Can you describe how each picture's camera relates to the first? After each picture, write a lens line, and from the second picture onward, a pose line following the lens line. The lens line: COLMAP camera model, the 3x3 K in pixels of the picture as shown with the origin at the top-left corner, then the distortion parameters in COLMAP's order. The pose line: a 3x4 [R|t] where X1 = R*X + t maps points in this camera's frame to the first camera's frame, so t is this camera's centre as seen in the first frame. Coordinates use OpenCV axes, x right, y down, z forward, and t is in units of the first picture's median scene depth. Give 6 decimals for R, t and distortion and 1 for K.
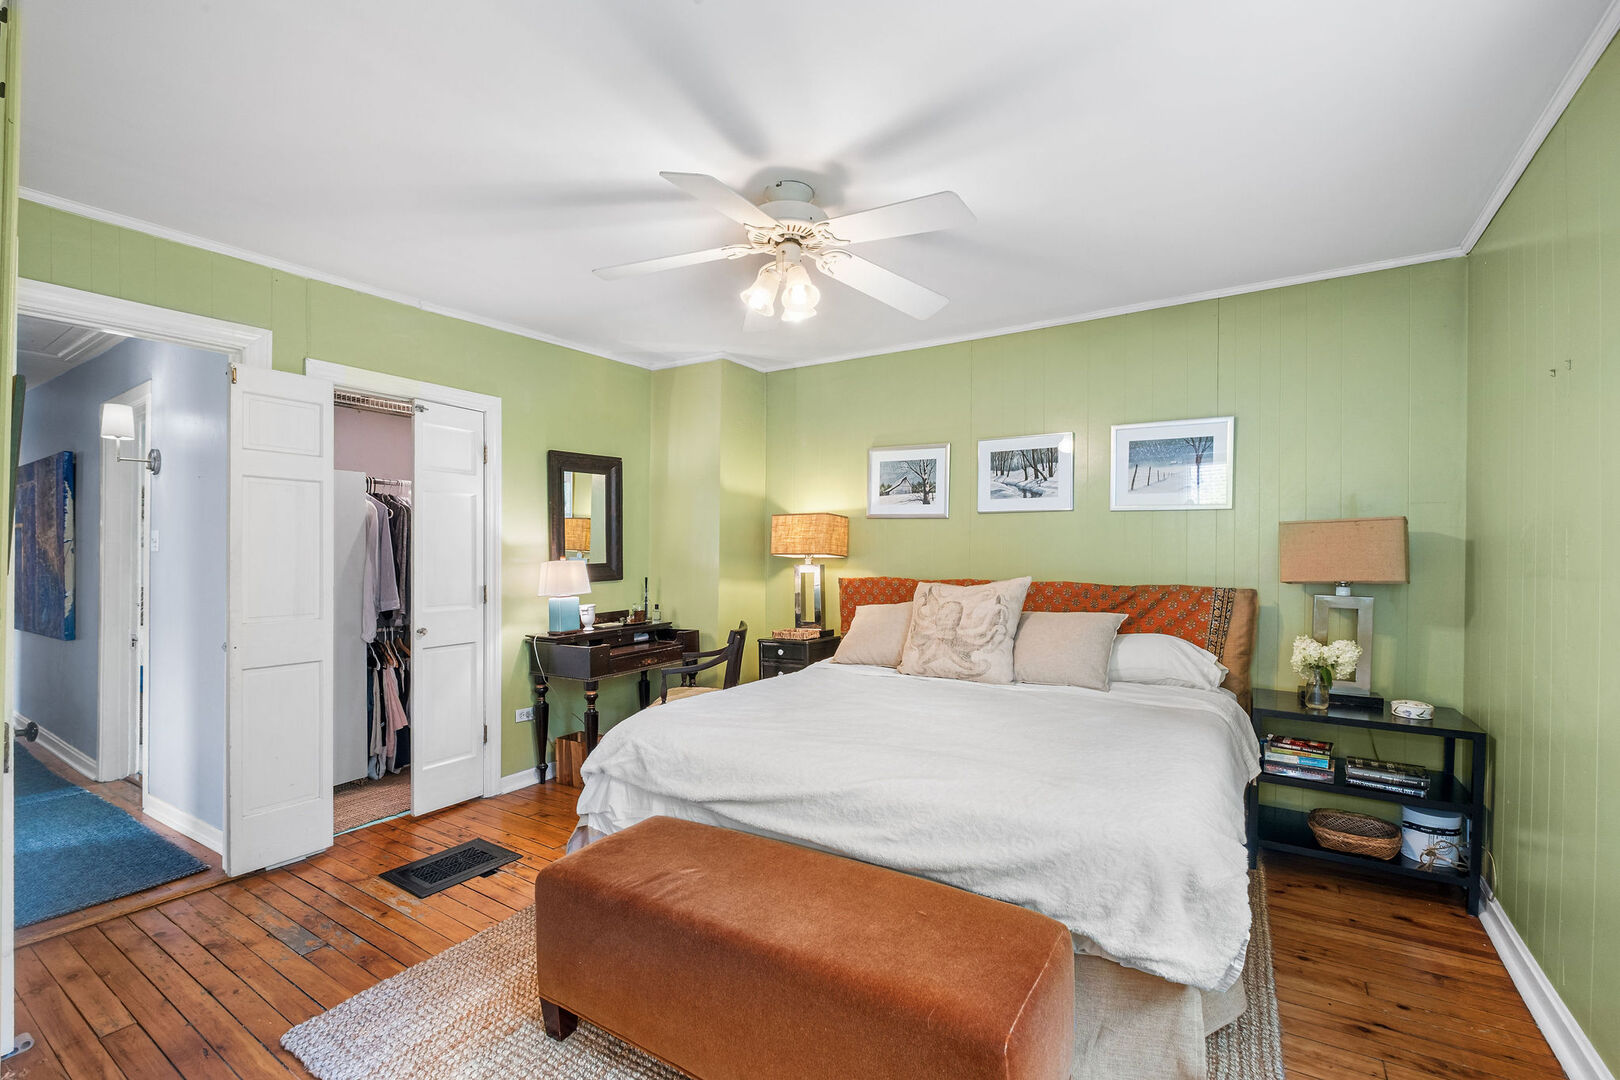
lens RADIAL K [[713.4, 0, 802.0], [0, 713.4, 542.1], [0, 0, 1]] dist [0.002003, -0.000109]
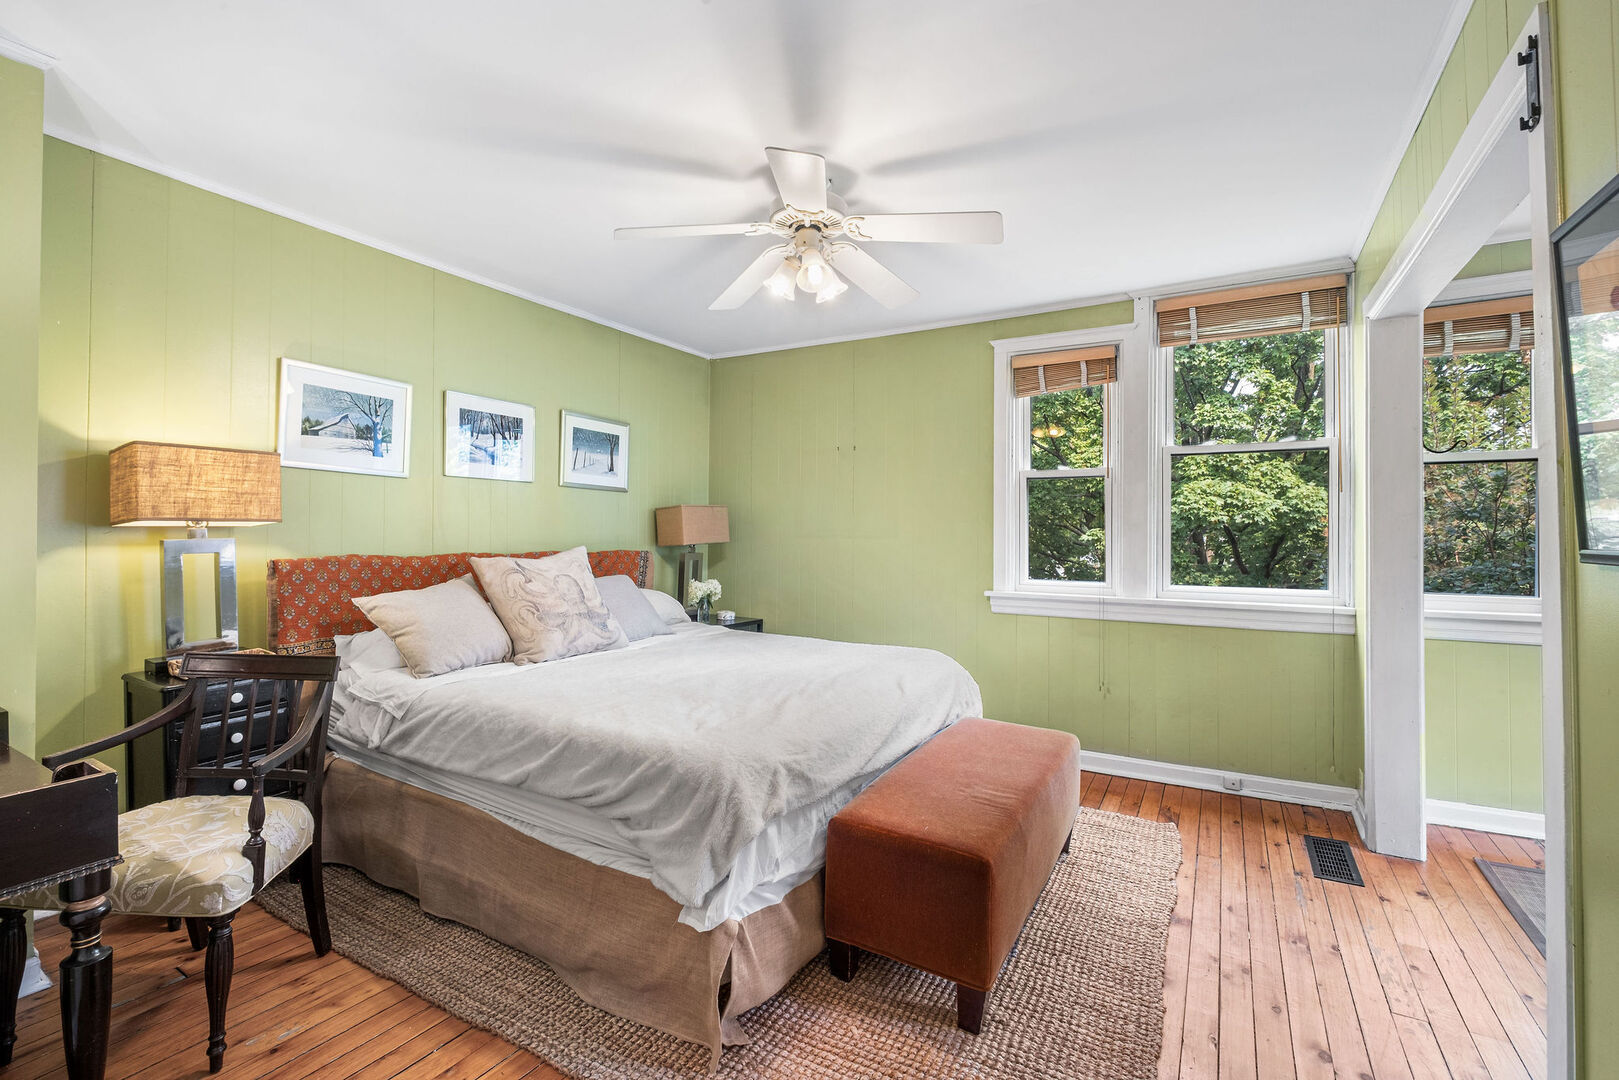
lens RADIAL K [[713.0, 0, 800.5], [0, 713.0, 537.8], [0, 0, 1]] dist [0.002003, -0.000109]
pose [[-0.042049, -0.013407, 0.999026, -0.601389], [-0.027400, 0.999549, 0.012261, 0.010998], [-0.998740, -0.026857, -0.042397, 0.587017]]
